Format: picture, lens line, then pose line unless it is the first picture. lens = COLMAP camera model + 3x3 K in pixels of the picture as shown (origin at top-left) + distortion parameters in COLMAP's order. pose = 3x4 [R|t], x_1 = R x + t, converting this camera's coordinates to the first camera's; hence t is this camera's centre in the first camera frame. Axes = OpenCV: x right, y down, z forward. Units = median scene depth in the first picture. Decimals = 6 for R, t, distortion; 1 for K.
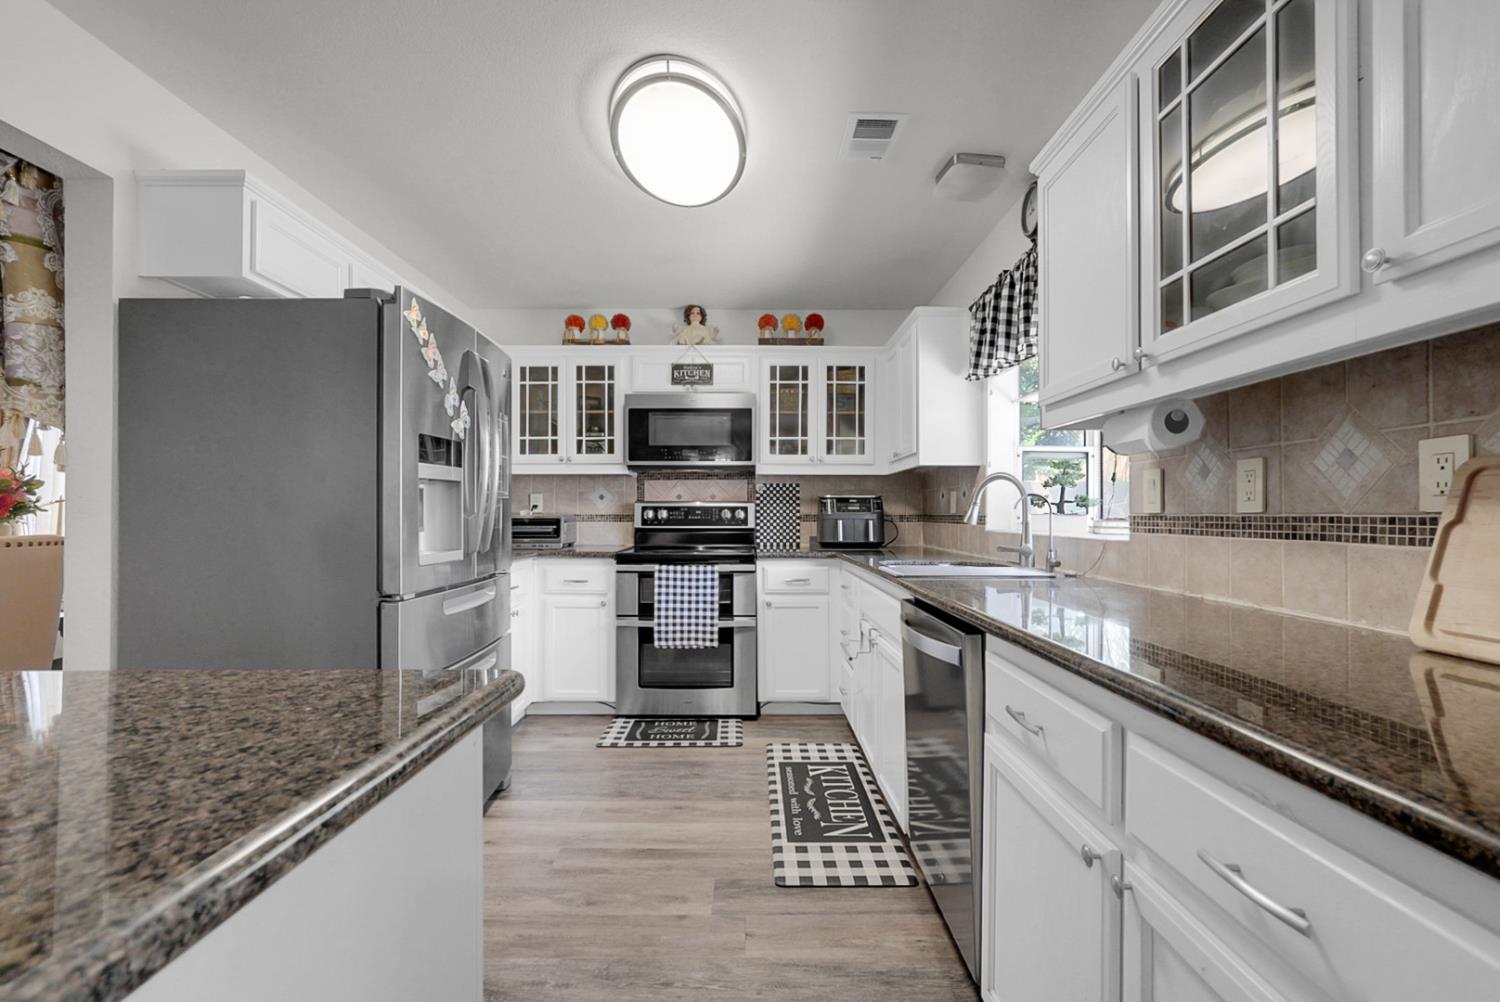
lens RADIAL K [[671.0, 0, 752.8], [0, 671.0, 507.1], [0, 0, 1]] dist [-0.011910, 0.005226]
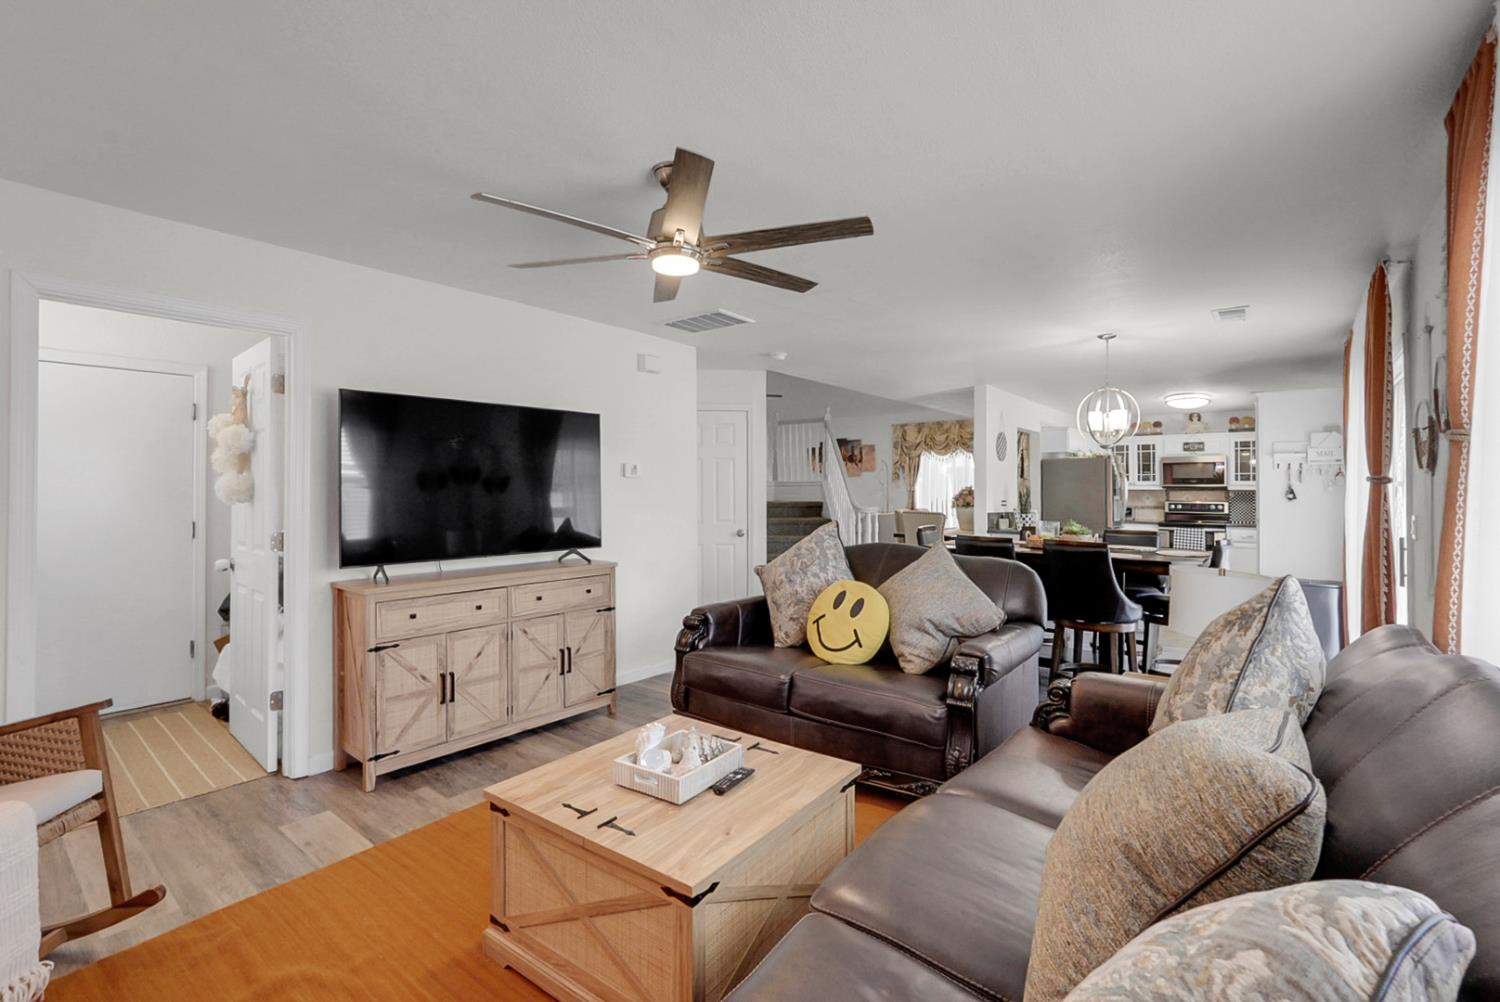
lens RADIAL K [[671.0, 0, 753.8], [0, 671.0, 484.0], [0, 0, 1]] dist [-0.011910, 0.005226]
pose [[0.772781, -0.006430, -0.634640, 0.243728], [0.005972, 0.999978, -0.002860, -0.087073], [0.634644, -0.001580, 0.772803, -2.146522]]
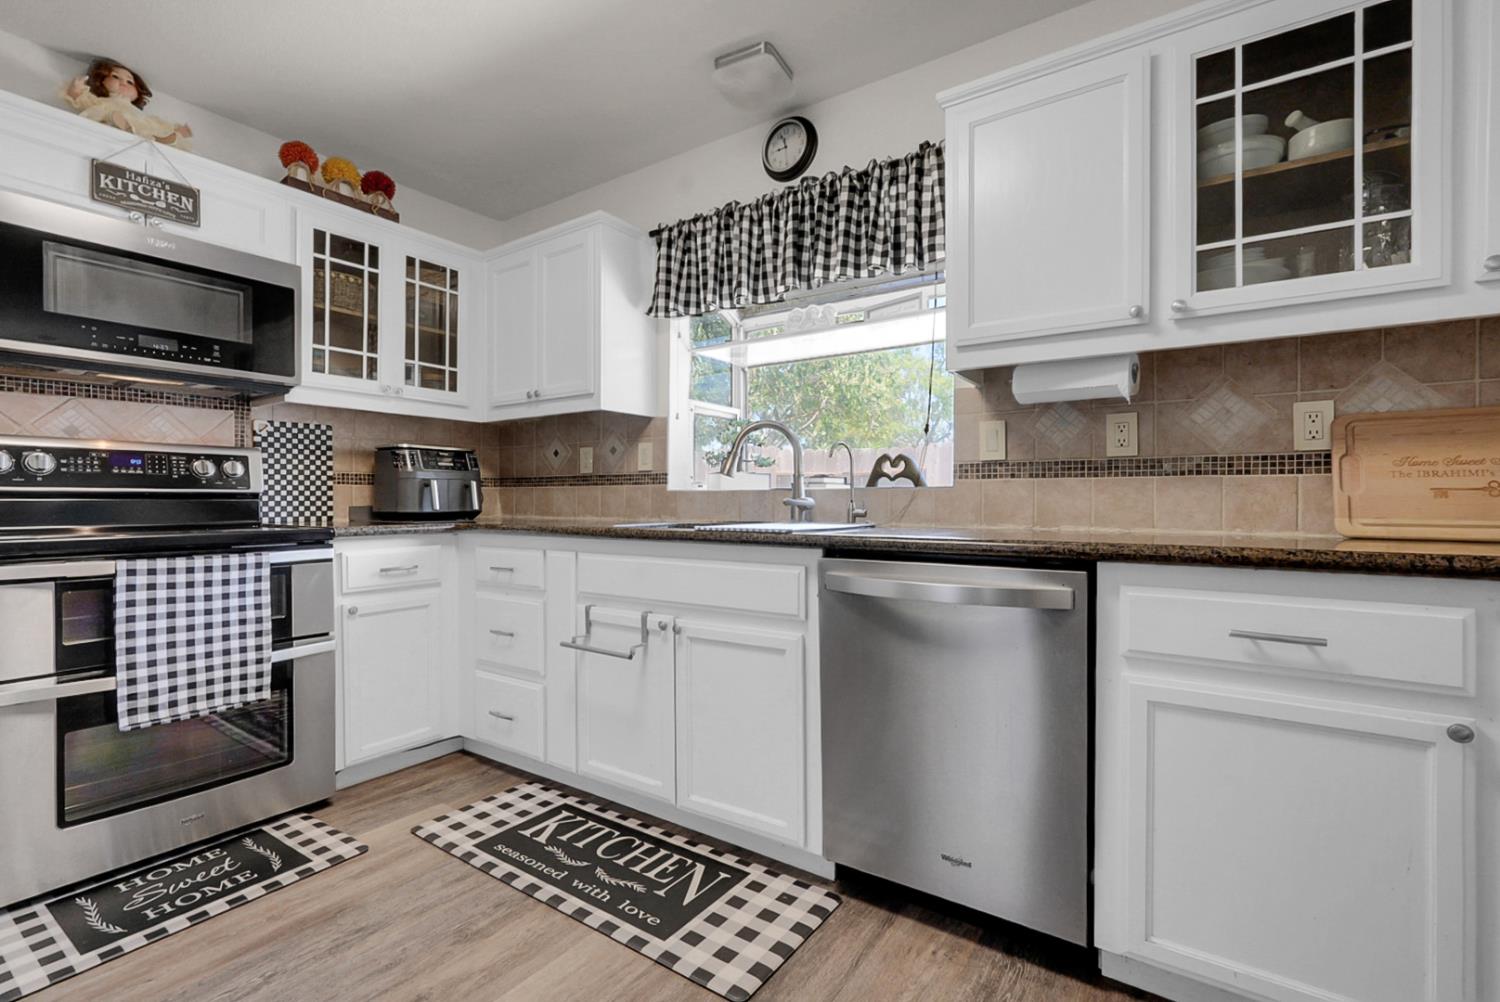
lens RADIAL K [[671.0, 0, 757.1], [0, 671.0, 503.1], [0, 0, 1]] dist [-0.011910, 0.005226]
pose [[0.565693, -0.005385, 0.824598, -0.306918], [-0.007628, 0.999902, 0.011763, 0.039111], [-0.824580, -0.012944, 0.565597, 0.384128]]
